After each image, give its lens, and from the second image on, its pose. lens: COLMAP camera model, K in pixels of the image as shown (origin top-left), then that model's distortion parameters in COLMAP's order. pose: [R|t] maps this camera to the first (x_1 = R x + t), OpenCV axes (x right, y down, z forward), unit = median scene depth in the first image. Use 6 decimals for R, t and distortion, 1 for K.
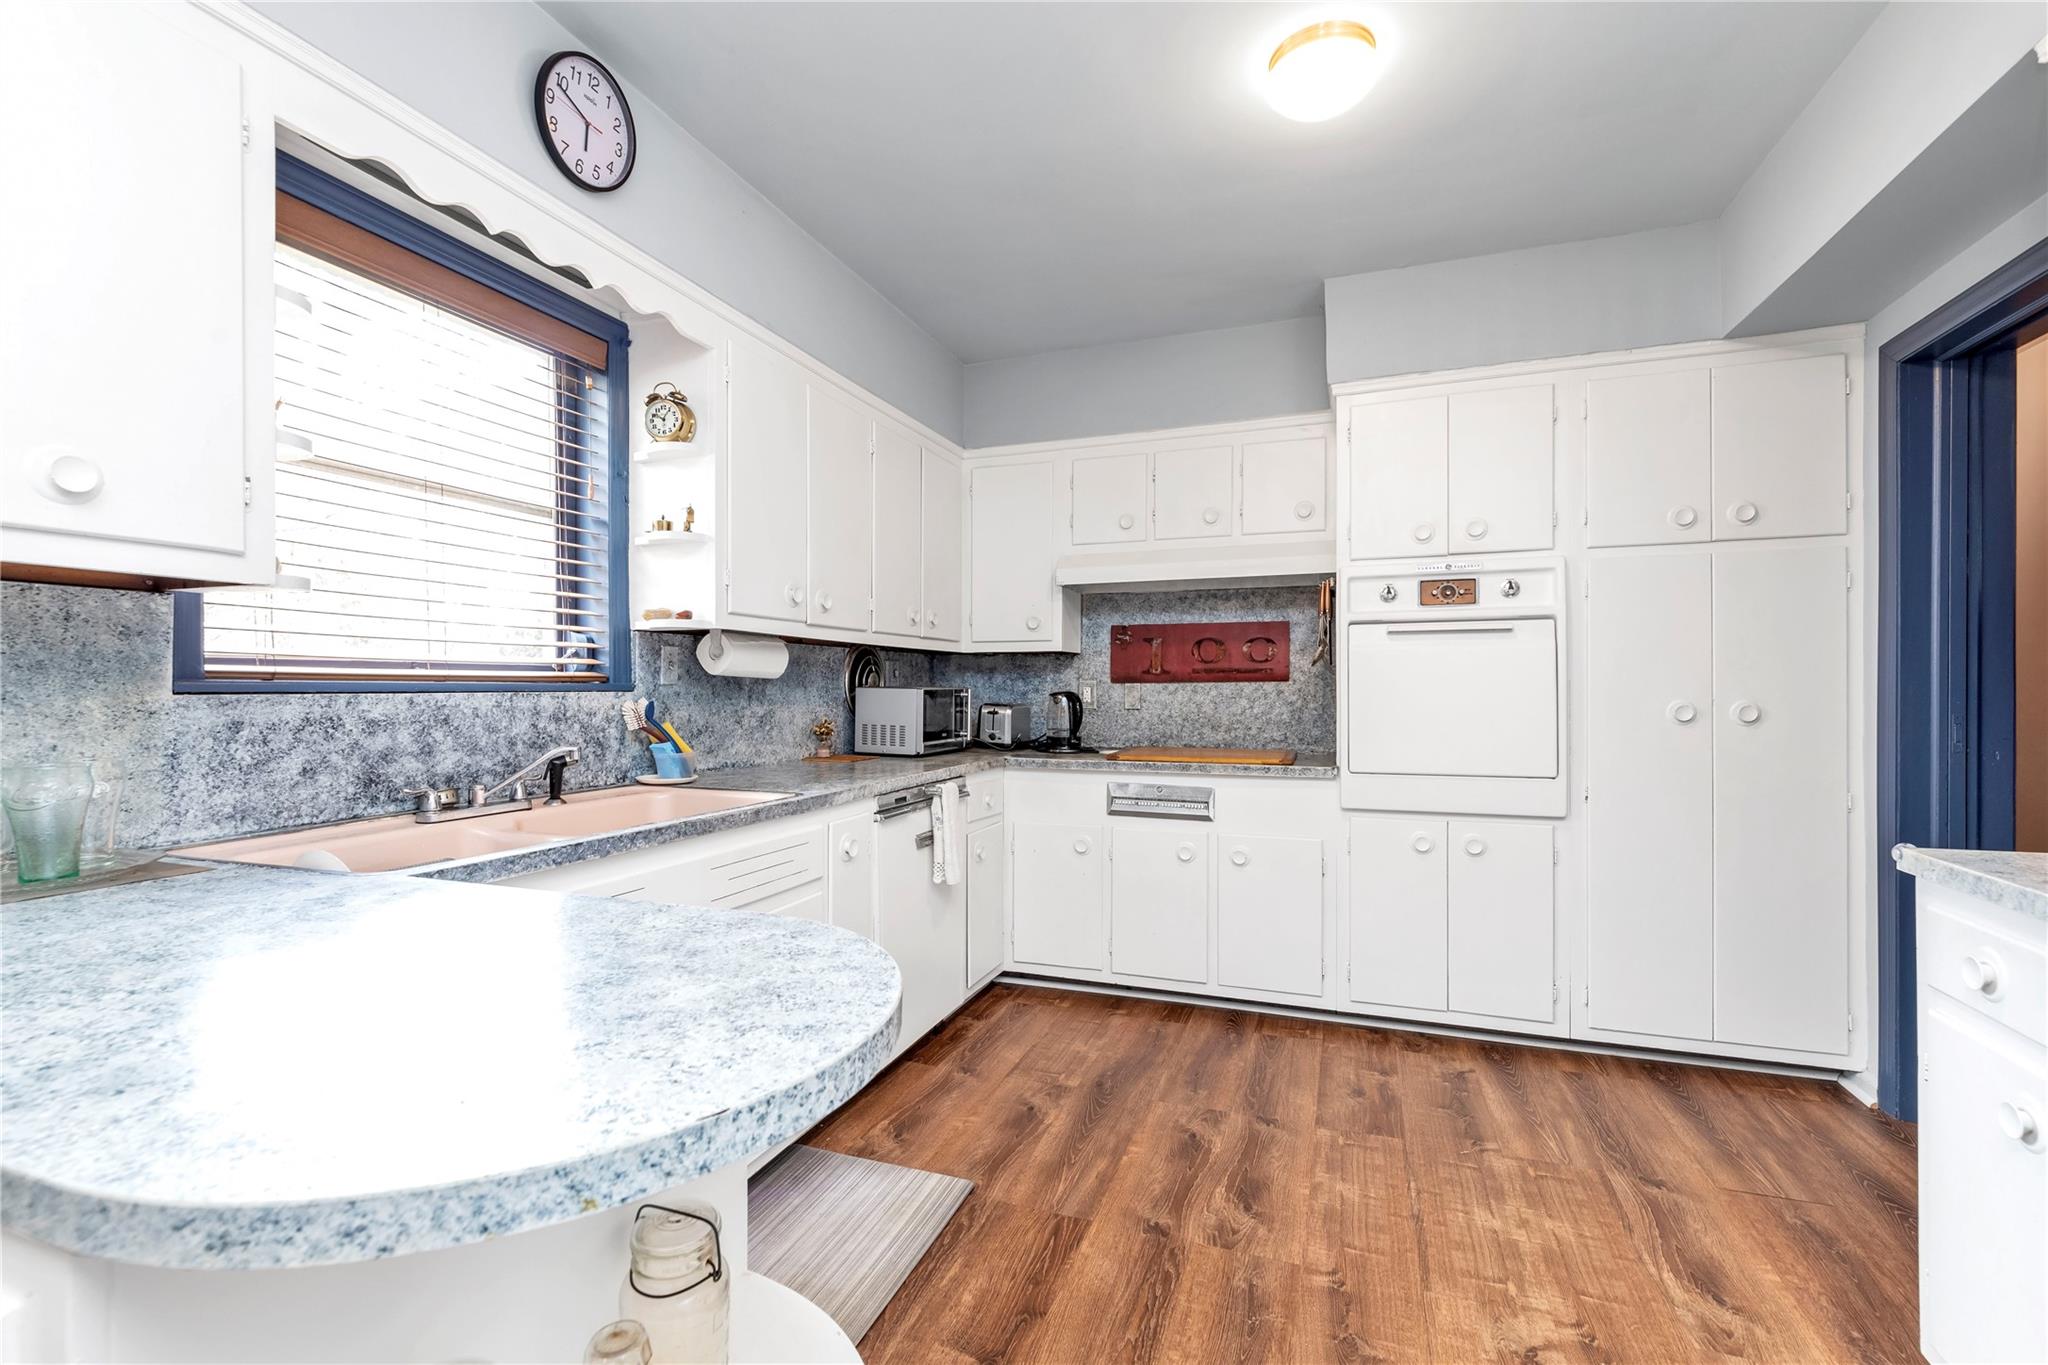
lens RADIAL K [[902.0, 0, 1024.9], [0, 902.0, 687.7], [0, 0, 1]] dist [0.002432, -0.000219]
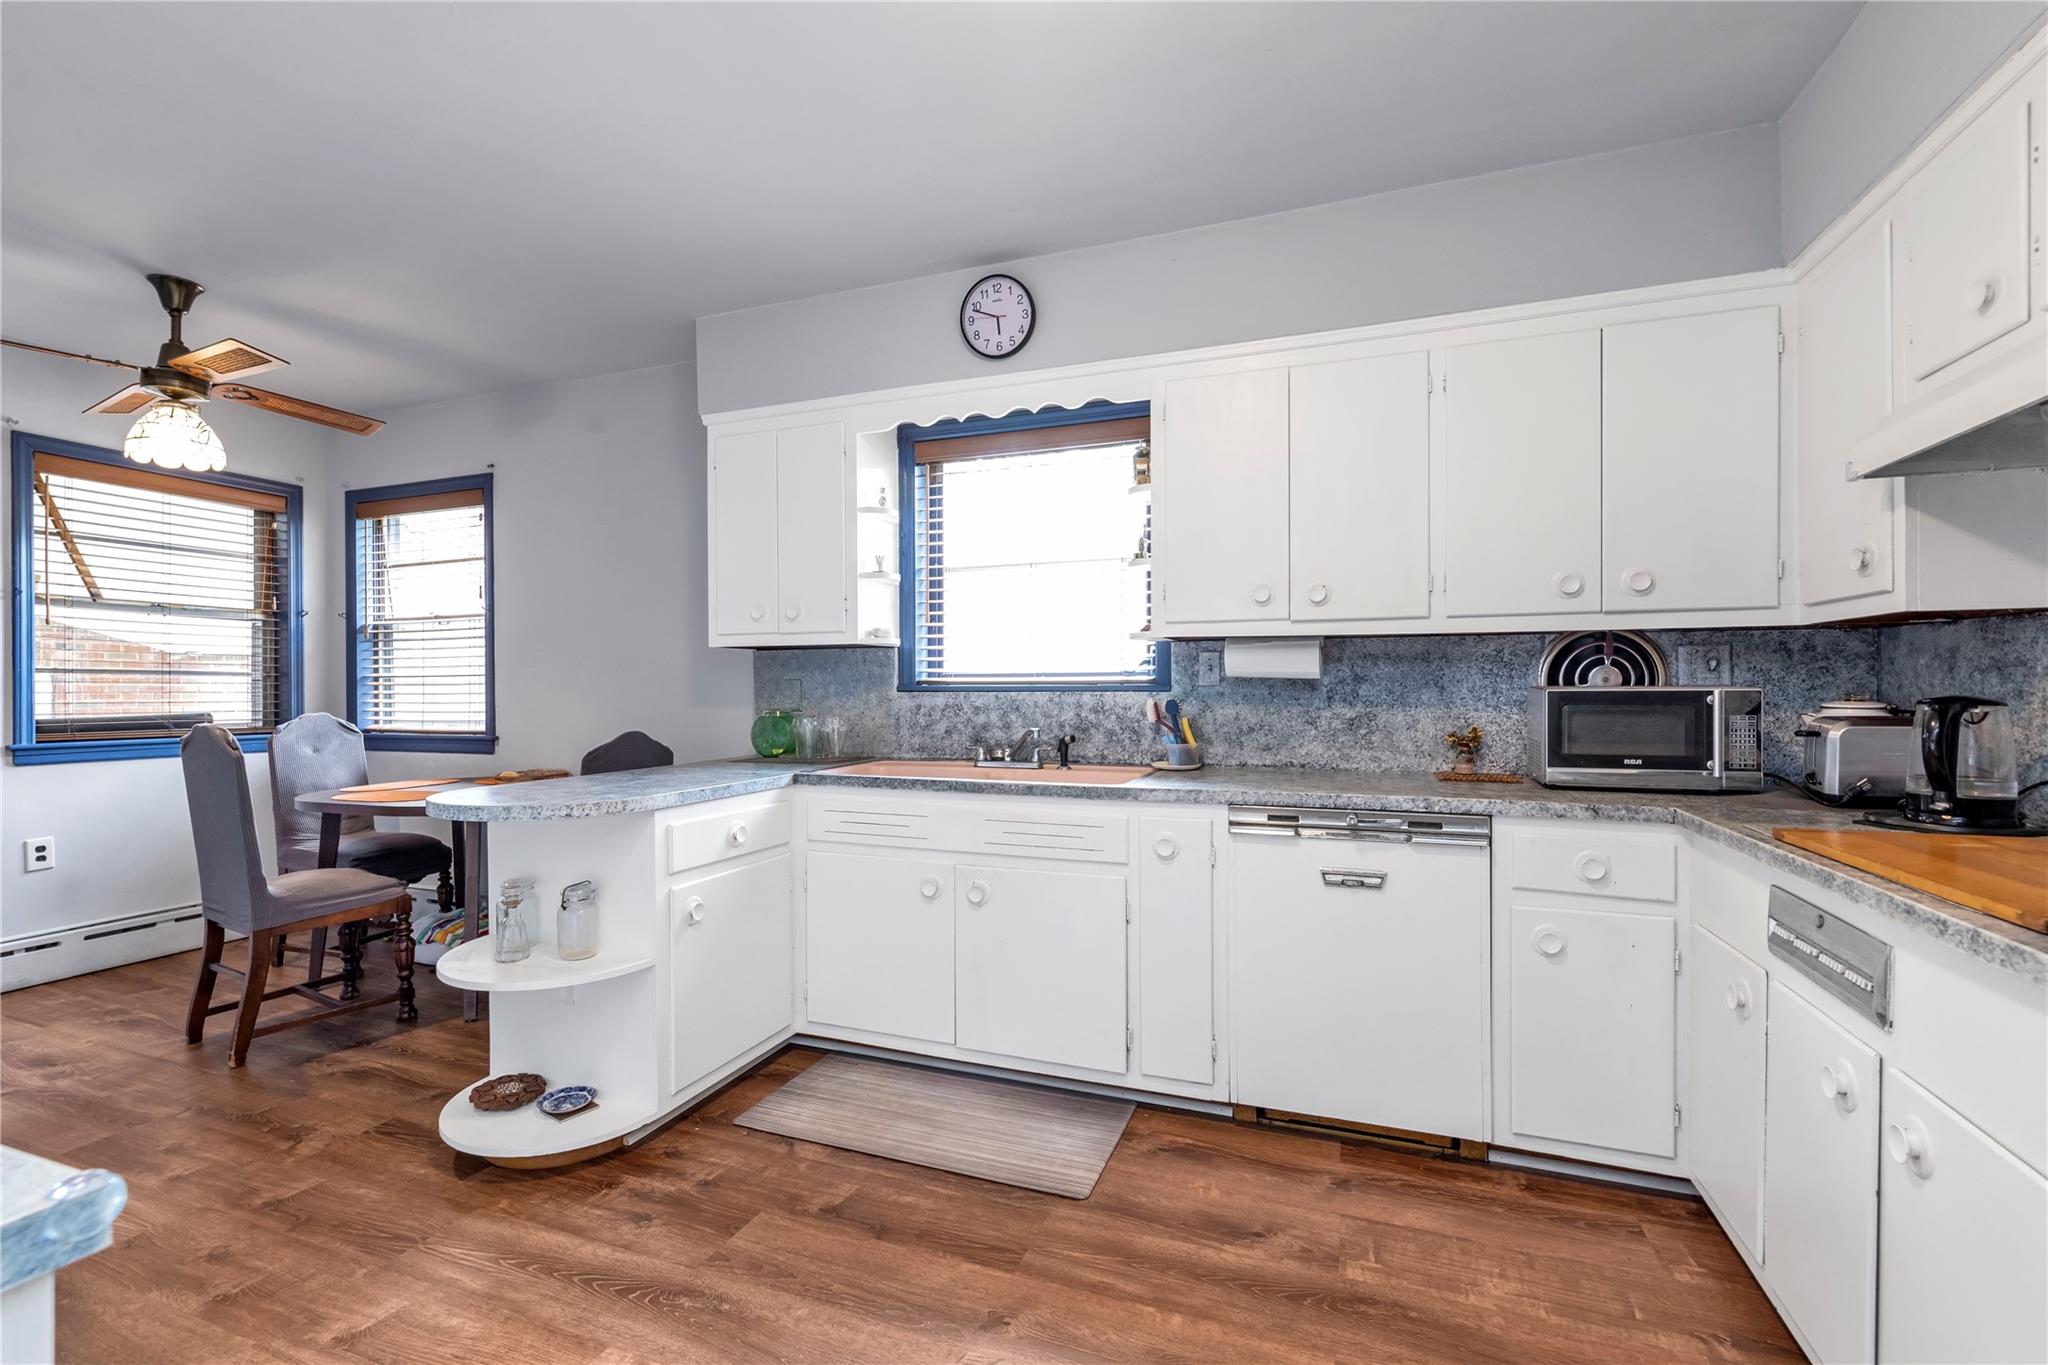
lens RADIAL K [[902.0, 0, 1024.1], [0, 902.0, 686.4], [0, 0, 1]] dist [0.002432, -0.000219]
pose [[-0.018248, 0.001726, -0.999832, 0.926516], [0.003080, 0.999994, 0.001670, -0.006229], [0.999829, -0.003049, -0.018253, 0.963796]]
